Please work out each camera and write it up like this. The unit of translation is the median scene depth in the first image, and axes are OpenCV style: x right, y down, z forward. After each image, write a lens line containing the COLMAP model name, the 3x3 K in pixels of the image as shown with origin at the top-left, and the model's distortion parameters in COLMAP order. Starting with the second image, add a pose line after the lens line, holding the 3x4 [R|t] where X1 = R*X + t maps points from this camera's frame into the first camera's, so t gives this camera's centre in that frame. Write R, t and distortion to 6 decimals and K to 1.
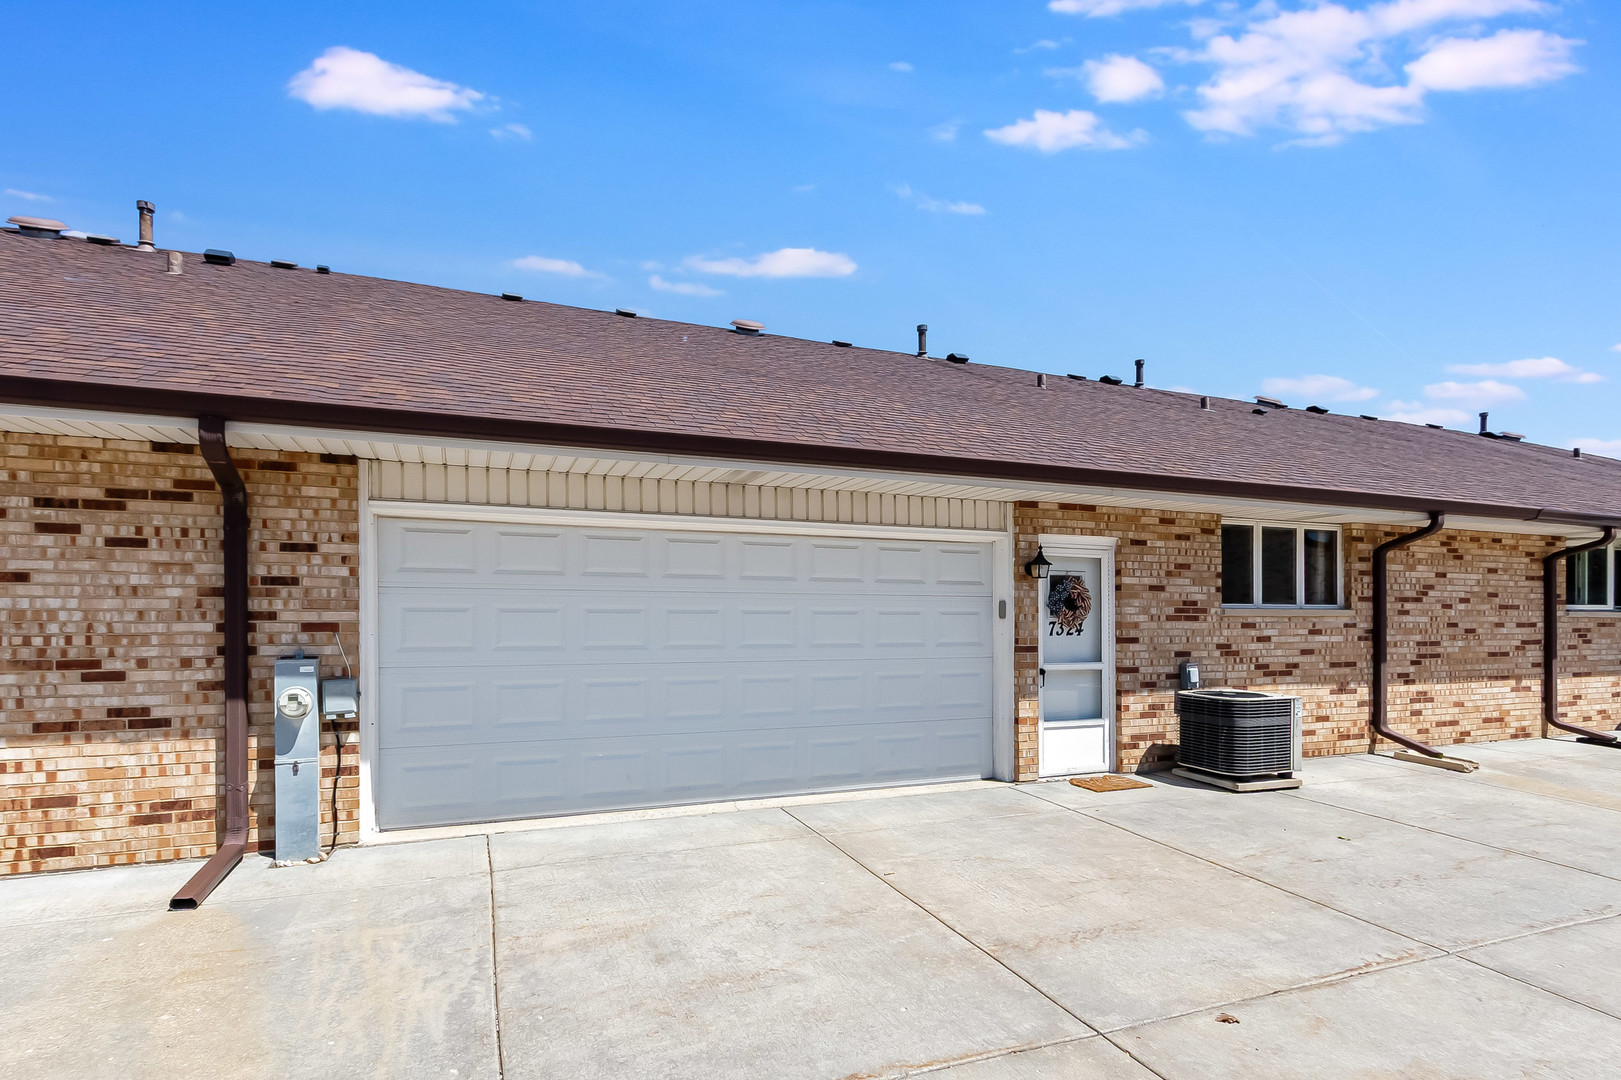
lens RADIAL K [[757.0, 0, 810.1], [0, 757.0, 549.6], [0, 0, 1]] dist [0.003624, -0.000194]
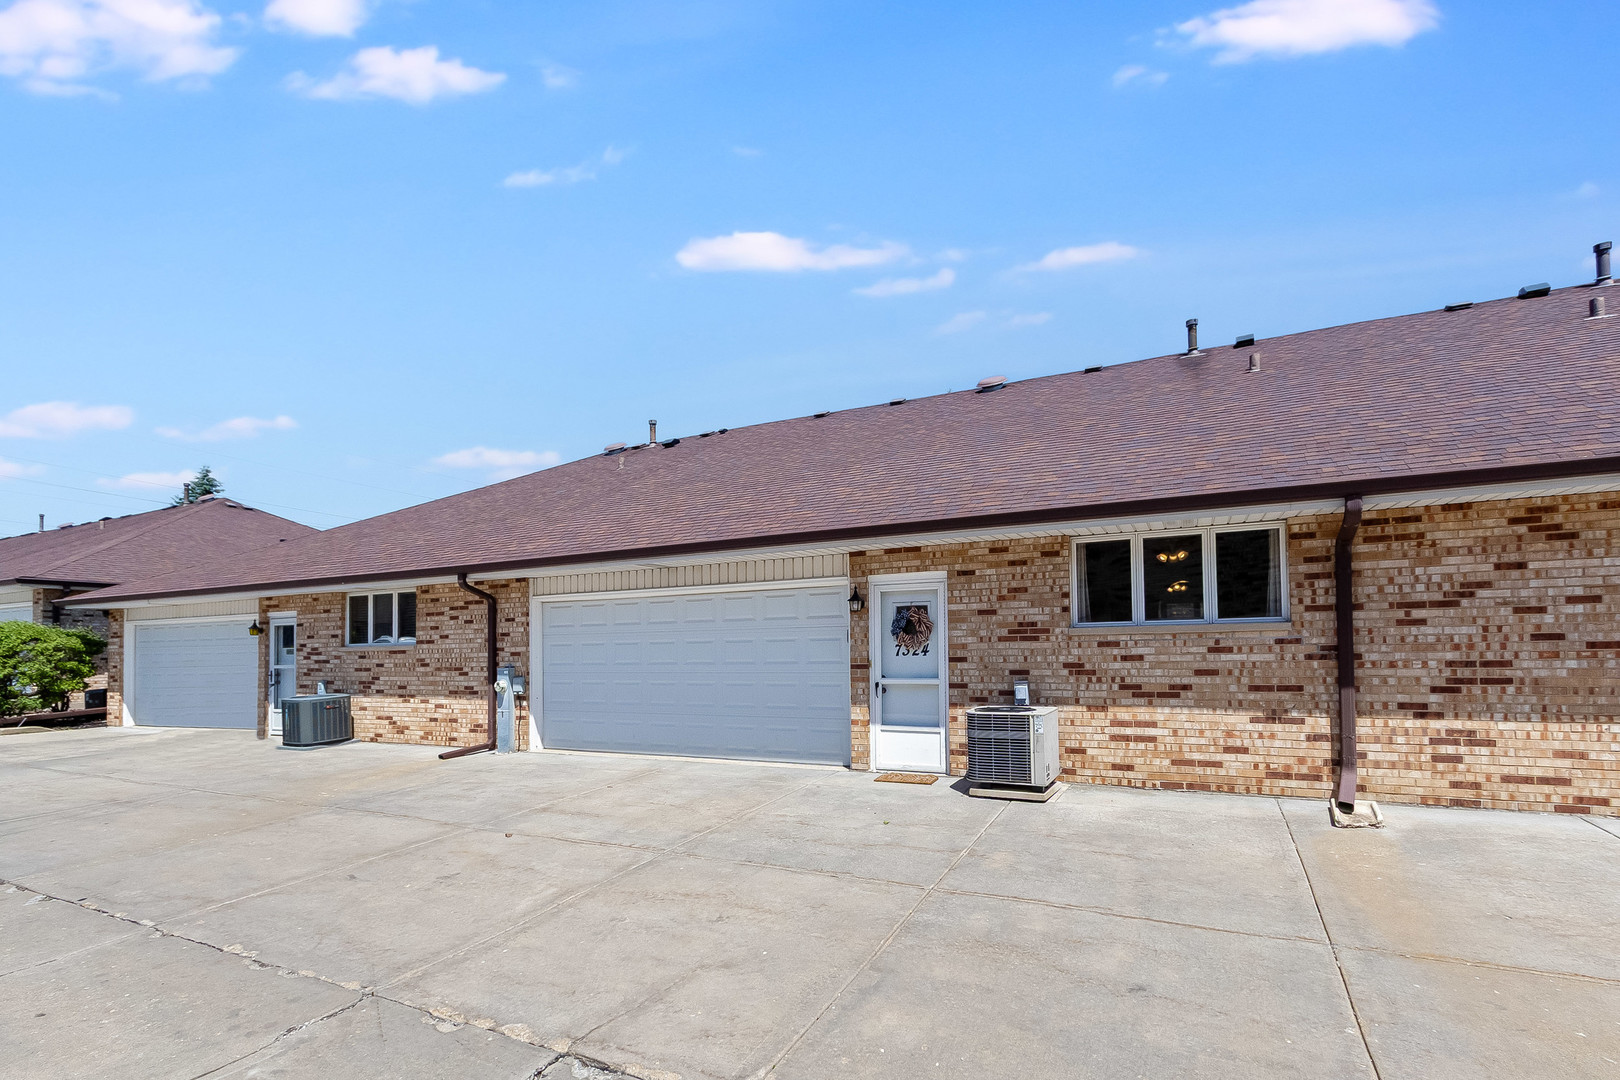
lens RADIAL K [[738.2, 0, 808.5], [0, 738.2, 531.4], [0, 0, 1]] dist [0.002652, 0.000365]
pose [[0.683525, -0.125796, -0.719006, 1.062027], [0.087117, 0.992056, -0.090751, 0.008749], [0.724710, -0.000607, 0.689054, 0.063861]]
